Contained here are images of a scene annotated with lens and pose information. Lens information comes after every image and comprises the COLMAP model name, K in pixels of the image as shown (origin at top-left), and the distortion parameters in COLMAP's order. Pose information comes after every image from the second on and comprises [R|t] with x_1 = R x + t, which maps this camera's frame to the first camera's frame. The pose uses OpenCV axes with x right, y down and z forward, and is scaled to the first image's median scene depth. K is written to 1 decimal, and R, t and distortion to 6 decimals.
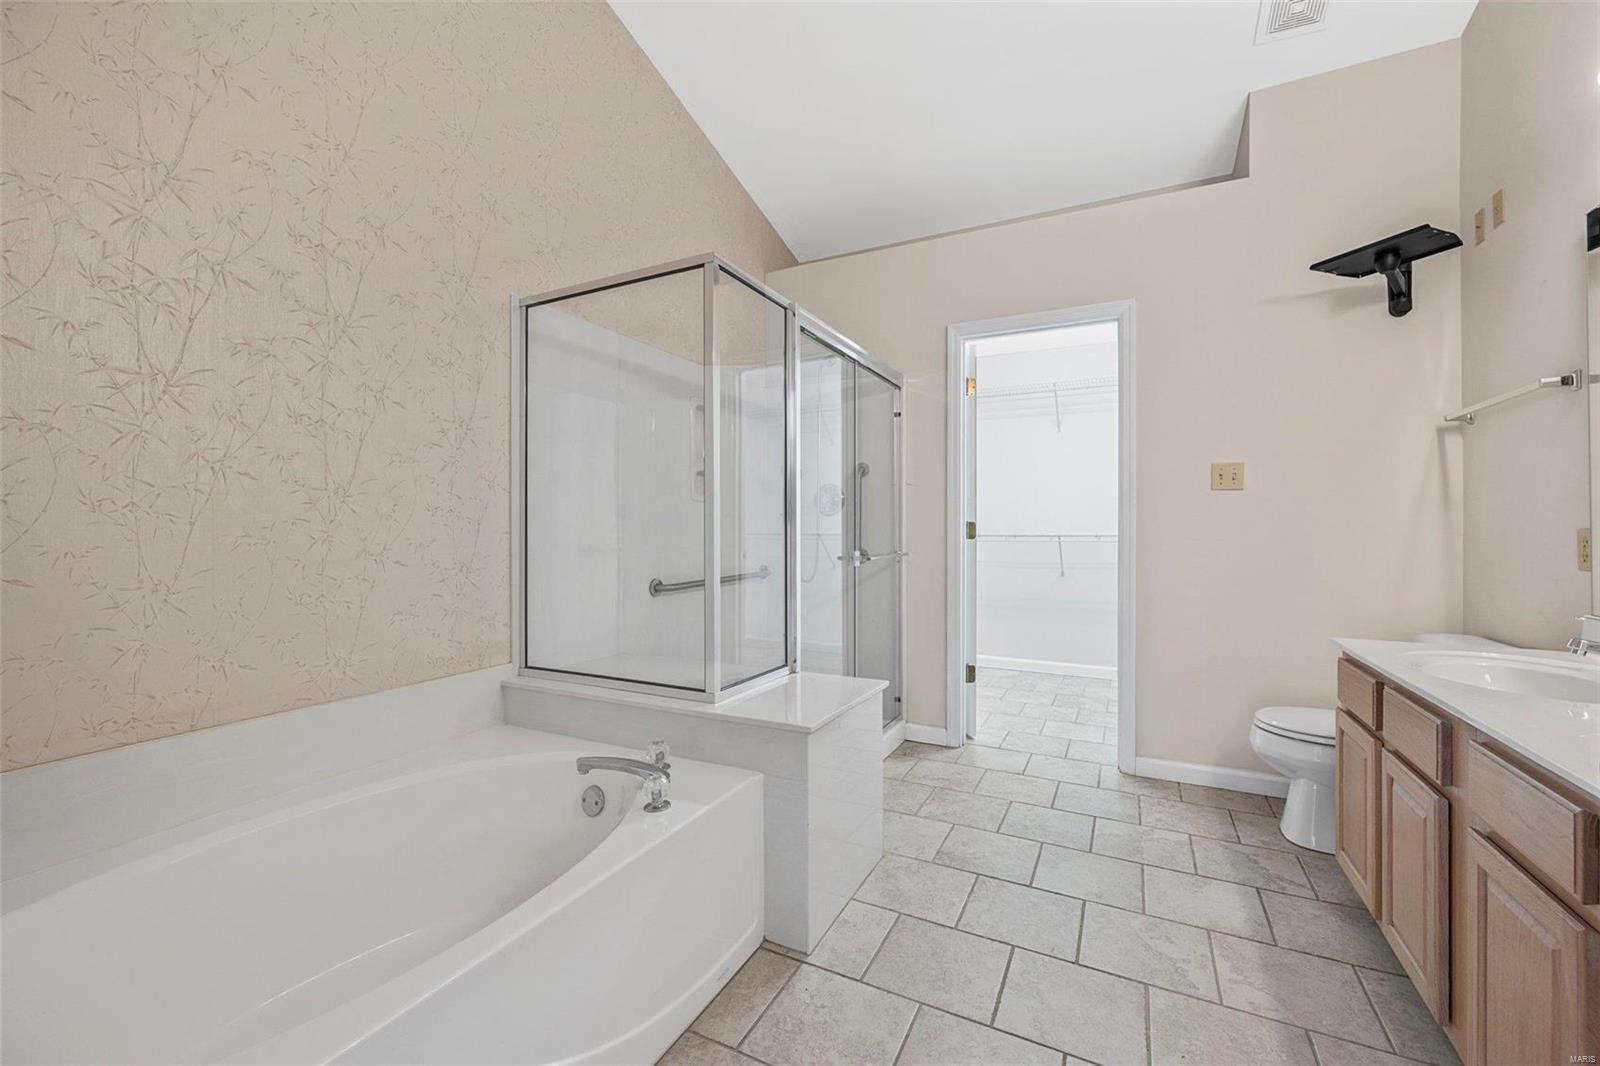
lens RADIAL K [[642.9, 0, 805.0], [0, 642.9, 529.5], [0, 0, 1]] dist [-0.006543, 0.000312]
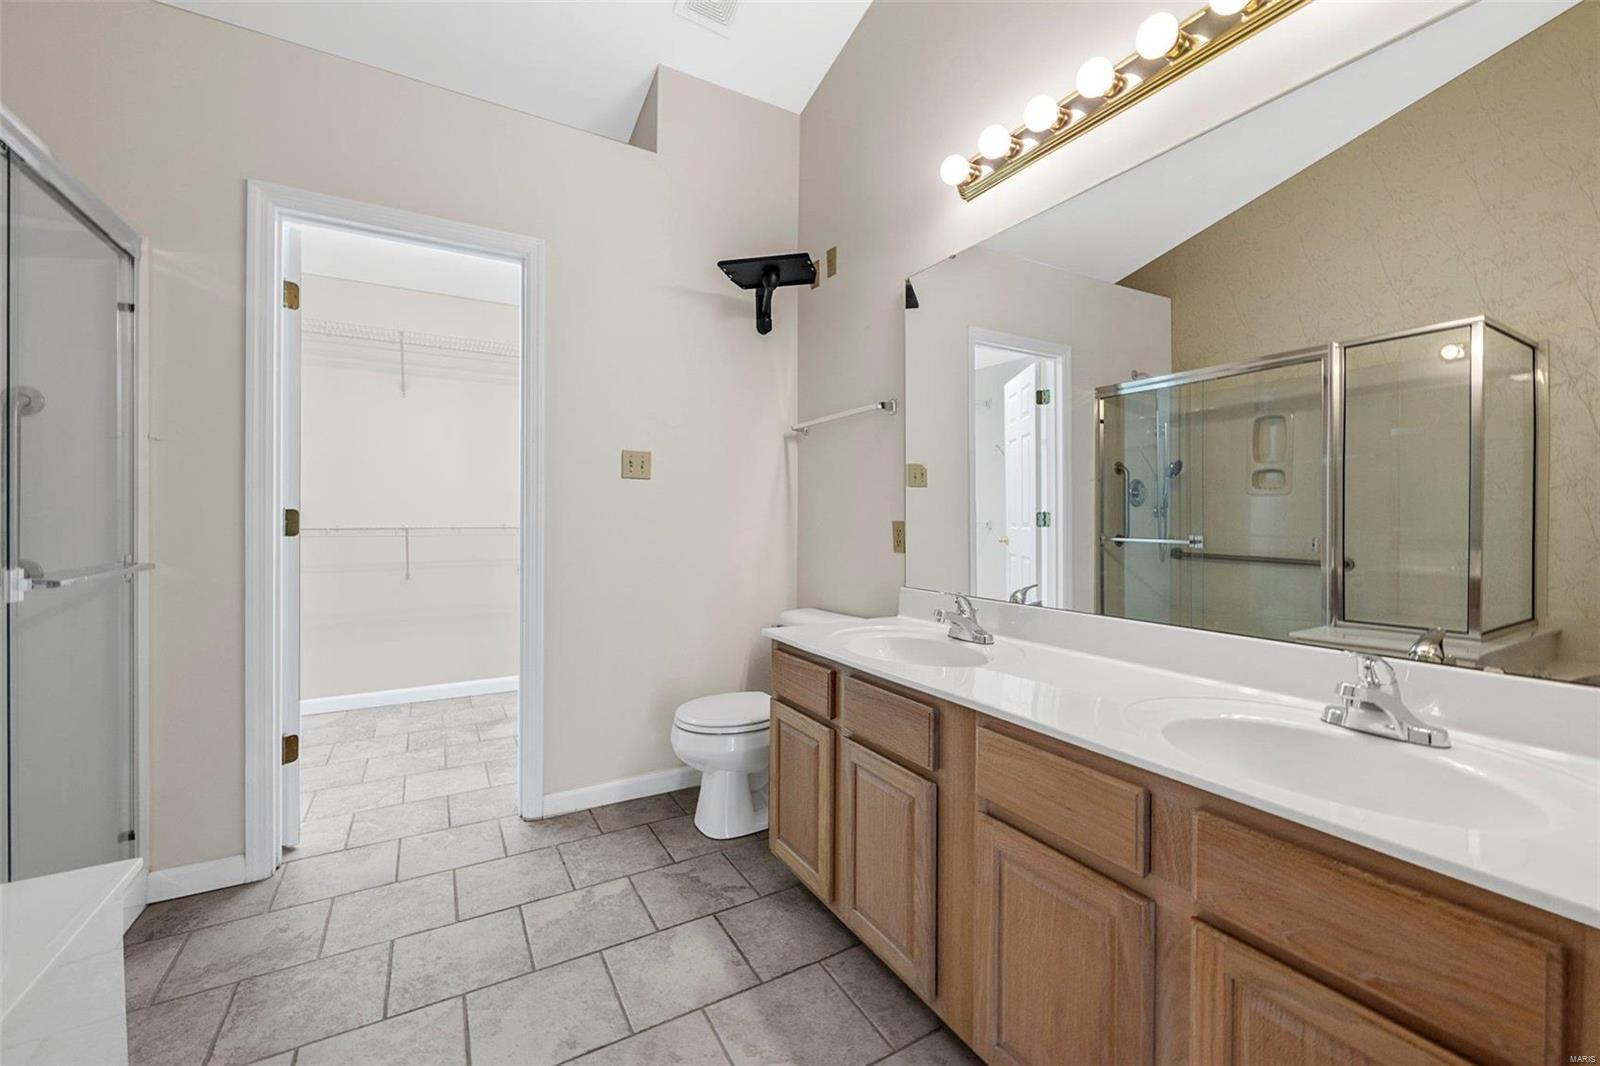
lens RADIAL K [[642.9, 0, 800.6], [0, 642.9, 521.2], [0, 0, 1]] dist [-0.006543, 0.000312]
pose [[0.547082, -0.002594, 0.837075, 0.007887], [-0.000241, 0.999995, 0.003256, -0.003126], [-0.837079, -0.001983, 0.547078, 0.319033]]
